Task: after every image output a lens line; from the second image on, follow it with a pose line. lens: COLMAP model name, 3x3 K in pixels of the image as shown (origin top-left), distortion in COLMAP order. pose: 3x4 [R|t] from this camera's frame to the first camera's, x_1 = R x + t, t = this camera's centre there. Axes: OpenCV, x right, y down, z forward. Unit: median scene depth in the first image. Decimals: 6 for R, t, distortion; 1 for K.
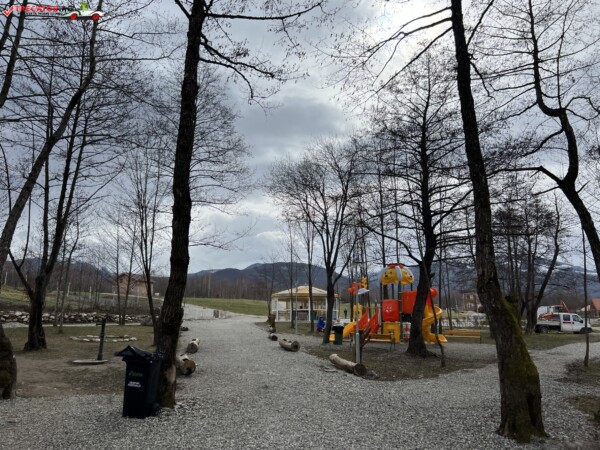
lens RADIAL K [[467.3, 0, 301.6], [0, 467.3, 215.9], [0, 0, 1]] dist [0.046200, -0.057190]
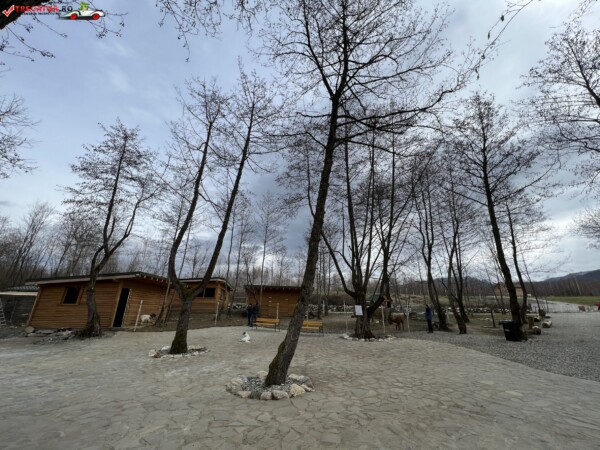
lens RADIAL K [[244.7, 0, 306.8], [0, 244.7, 220.8], [0, 0, 1]] dist [-0.001771, 0.000108]
pose [[0.526247, -0.288873, -0.799761, 0.052276], [0.174248, 0.957203, -0.231085, -0.022429], [0.832287, -0.017749, 0.554060, -0.113598]]
